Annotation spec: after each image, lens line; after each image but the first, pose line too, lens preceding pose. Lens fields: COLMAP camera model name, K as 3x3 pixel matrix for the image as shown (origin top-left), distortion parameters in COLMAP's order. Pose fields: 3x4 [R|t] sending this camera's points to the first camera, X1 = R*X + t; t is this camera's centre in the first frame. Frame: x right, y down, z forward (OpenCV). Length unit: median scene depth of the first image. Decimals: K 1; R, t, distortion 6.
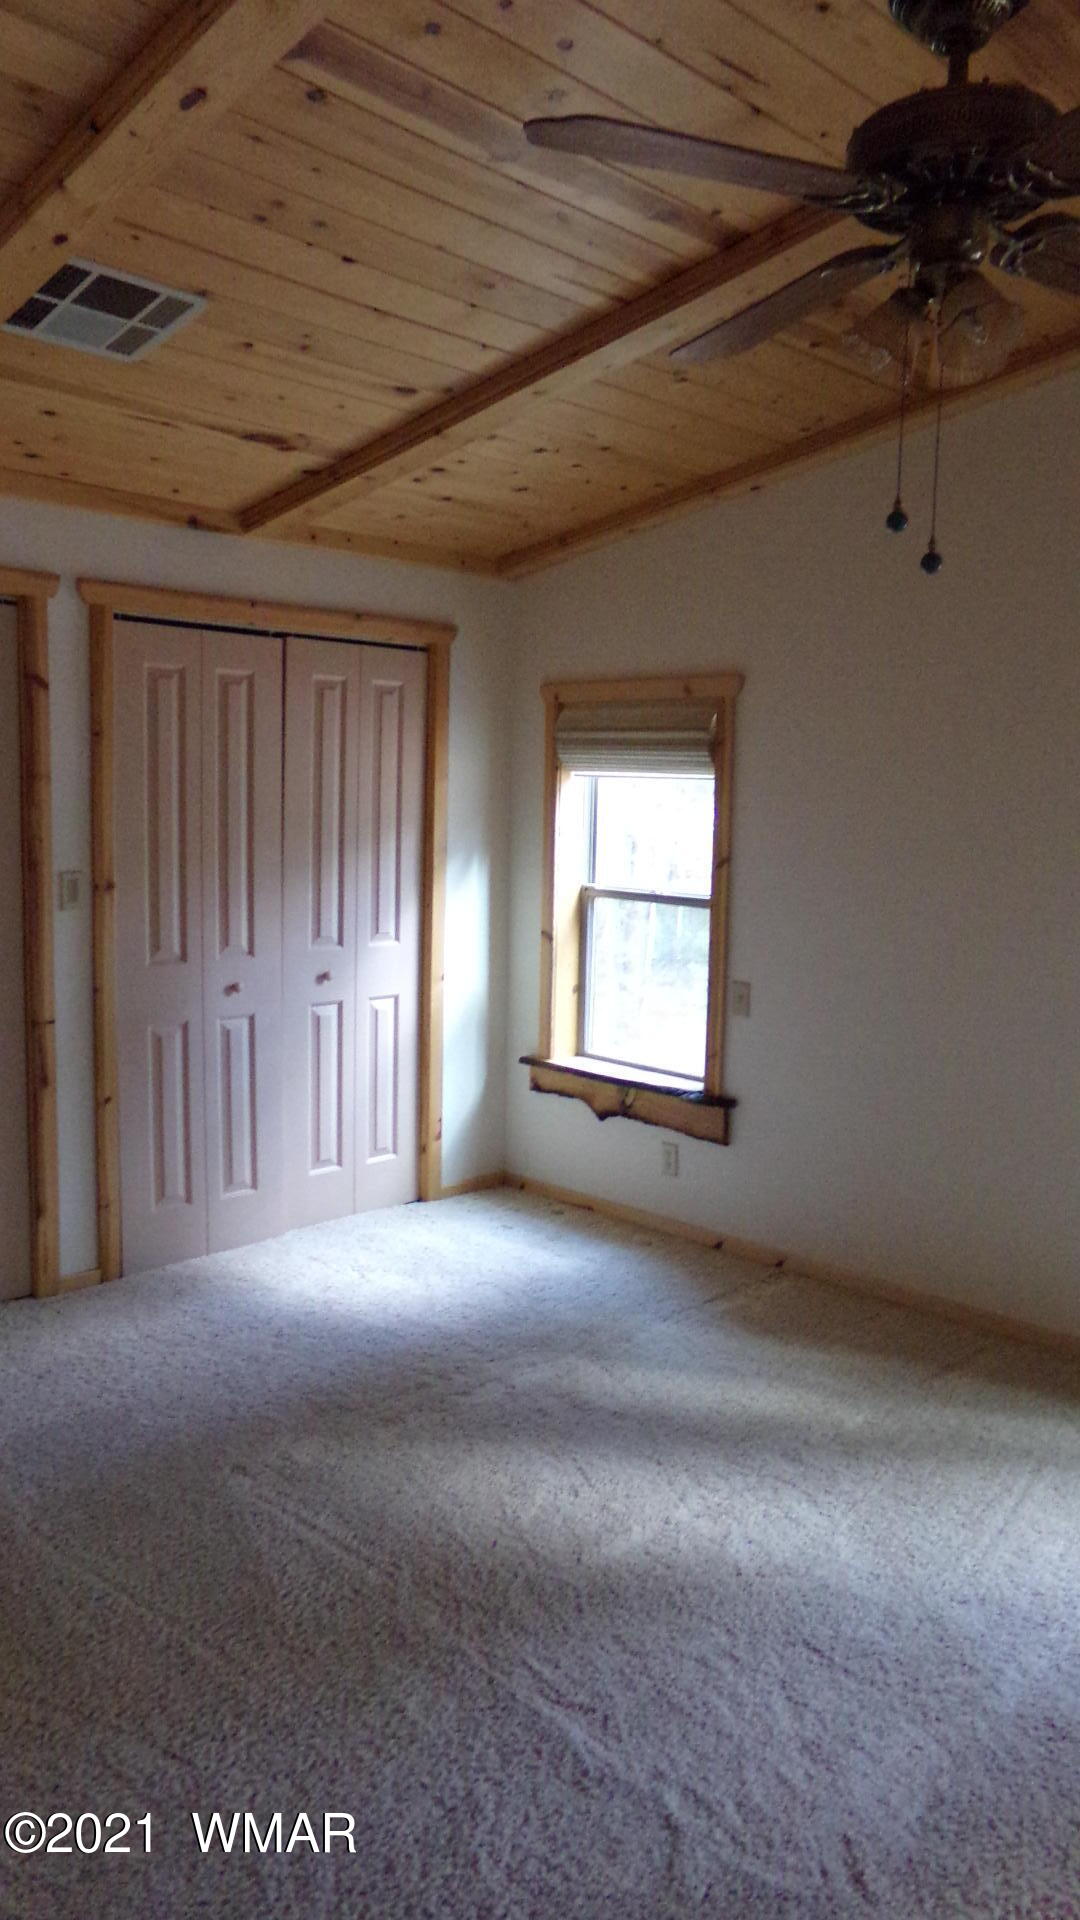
lens RADIAL K [[1391.8, 0, 556.6], [0, 1391.8, 943.9], [0, 0, 1]] dist [-0.031898, 0.094193]
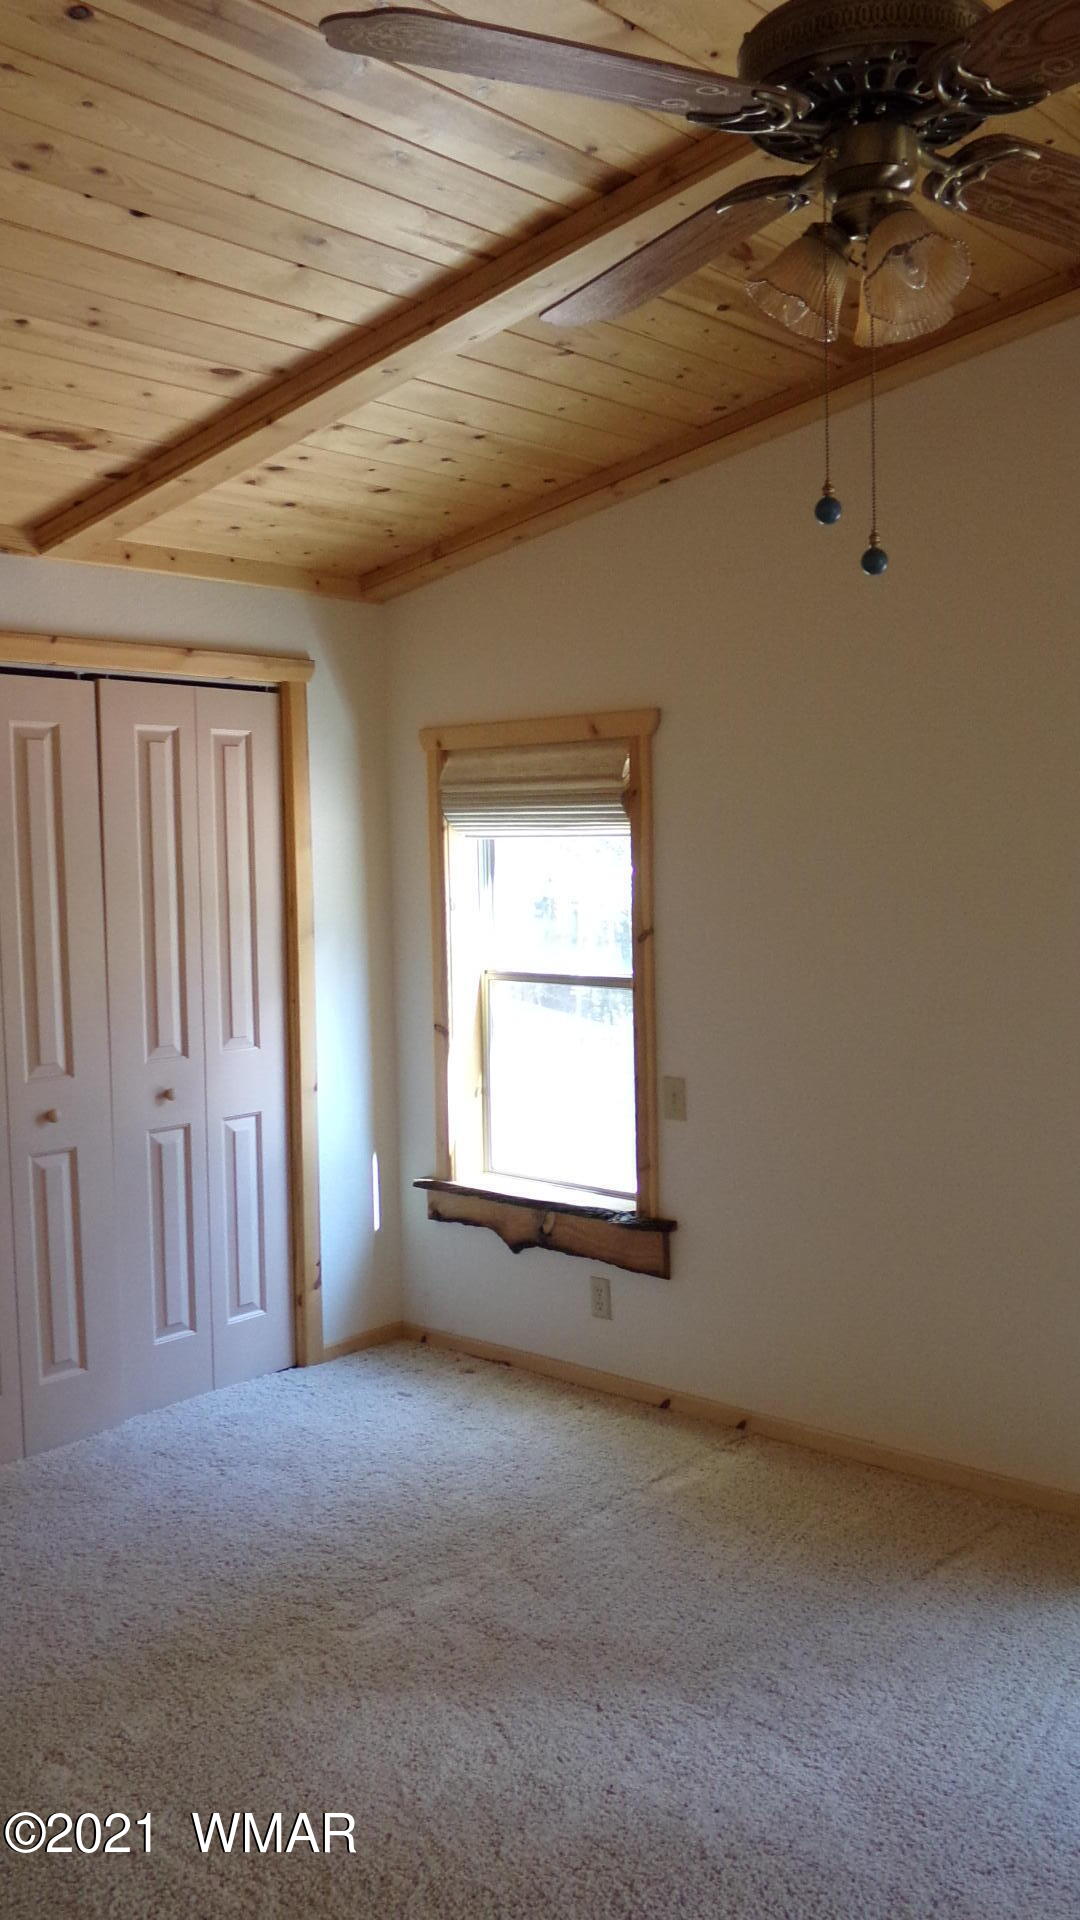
lens RADIAL K [[1631.7, 0, 576.3], [0, 1631.7, 934.8], [0, 0, 1]] dist [0.019541, -0.066665]
pose [[0.996934, -0.042971, 0.065399, 0.015056], [0.046373, 0.997600, -0.051427, -0.010961], [-0.063032, 0.054302, 0.996533, 0.045329]]
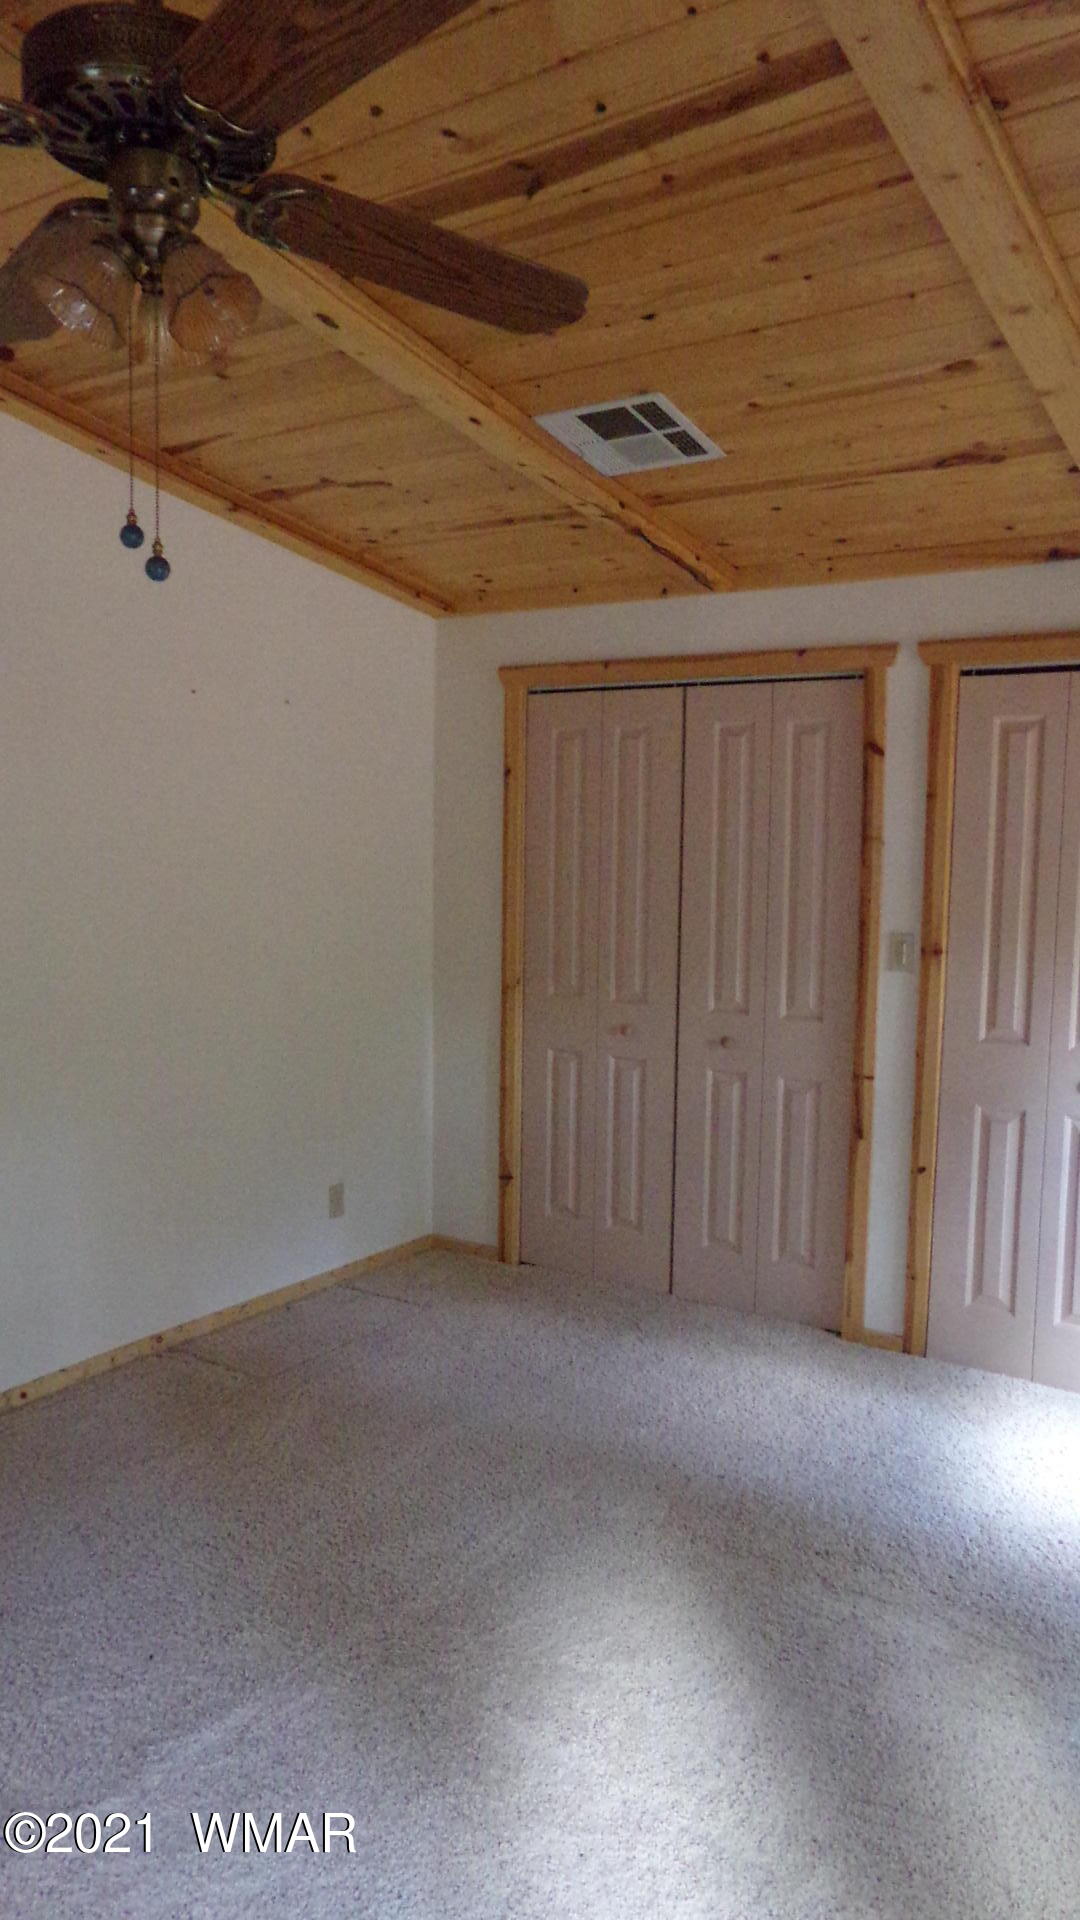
lens RADIAL K [[1391.8, 0, 540.6], [0, 1391.8, 936.9], [0, 0, 1]] dist [-0.031898, 0.094193]
pose [[0.175103, 0.051286, -0.983213, 0.613552], [-0.116928, 0.992658, 0.030955, -0.051467], [0.977582, 0.109545, 0.179814, 0.580728]]
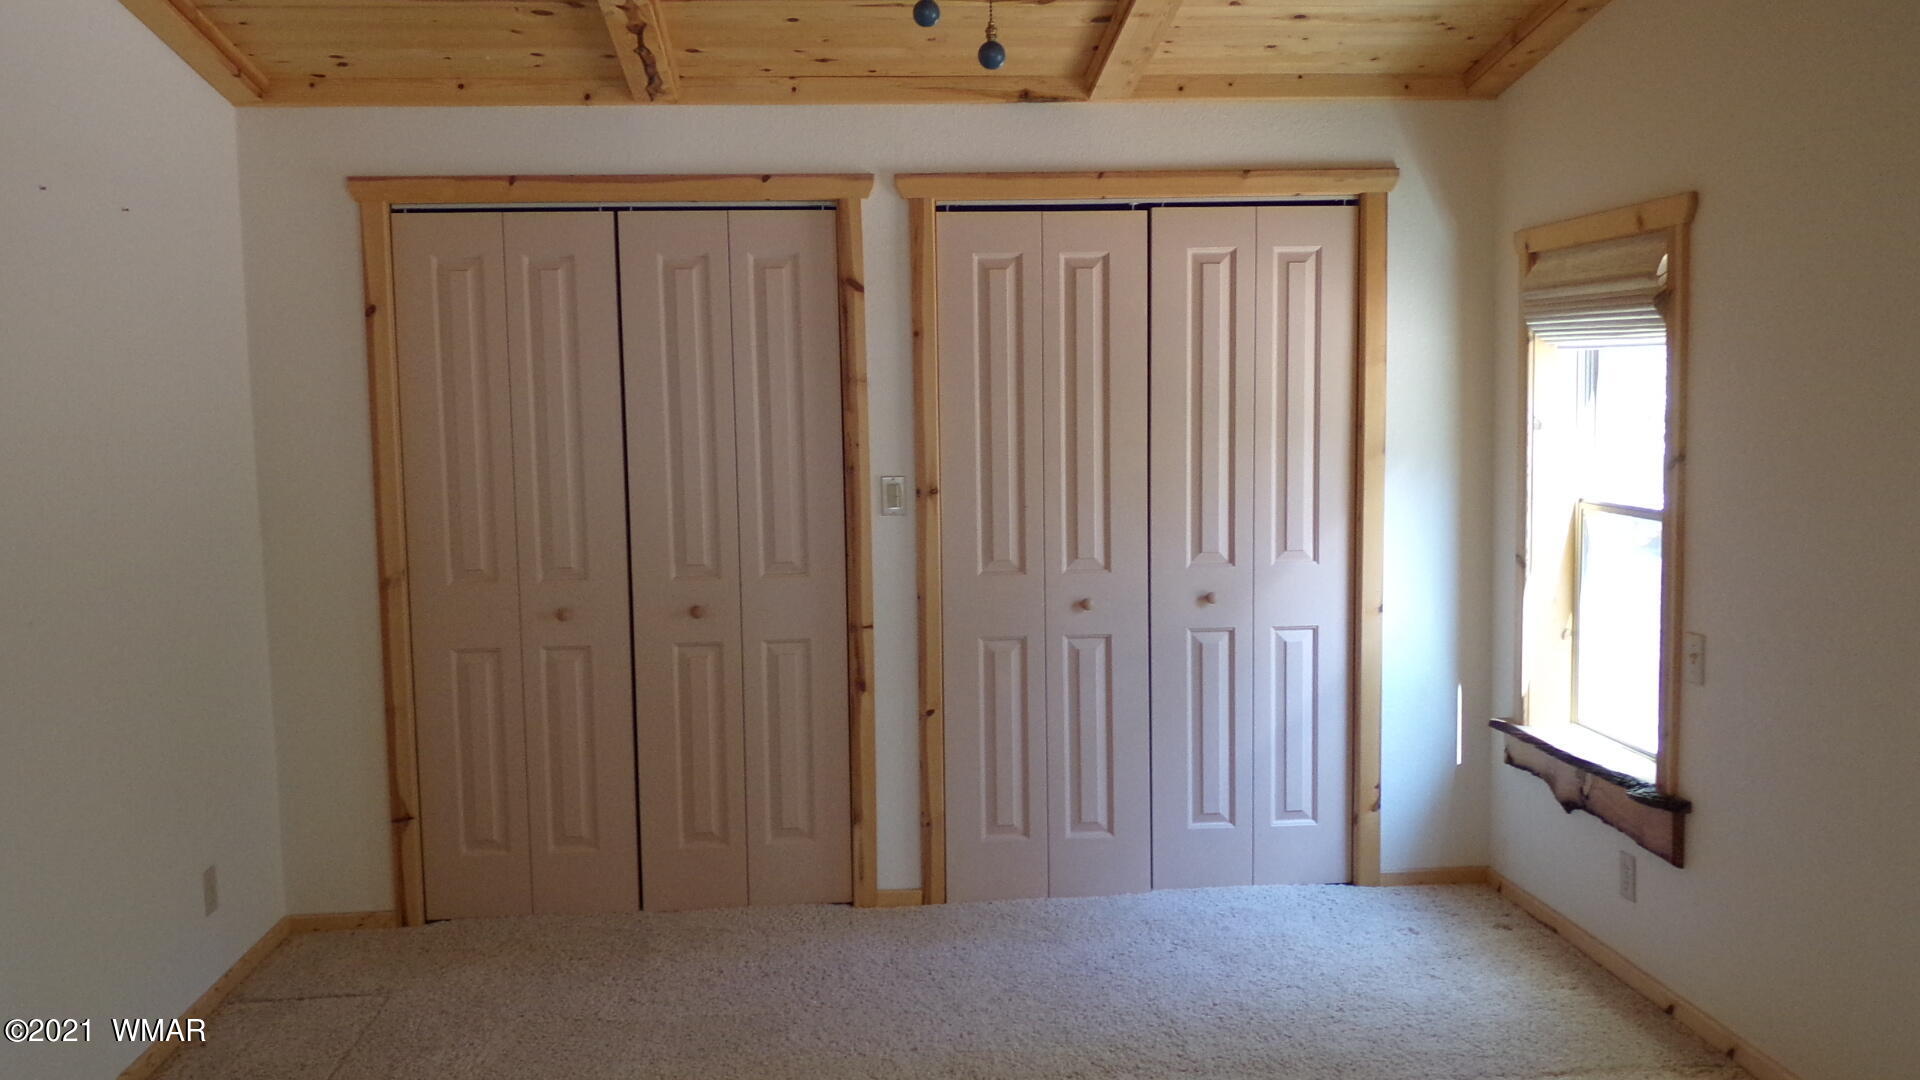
lens RADIAL K [[1631.7, 0, 940.2], [0, 1631.7, 540.5], [0, 0, 1]] dist [0.019541, -0.066665]
pose [[0.751151, 0.021715, -0.659773, 0.447864], [-0.032983, 0.999445, -0.004656, -0.001982], [0.659306, 0.025259, 0.751450, 0.165974]]
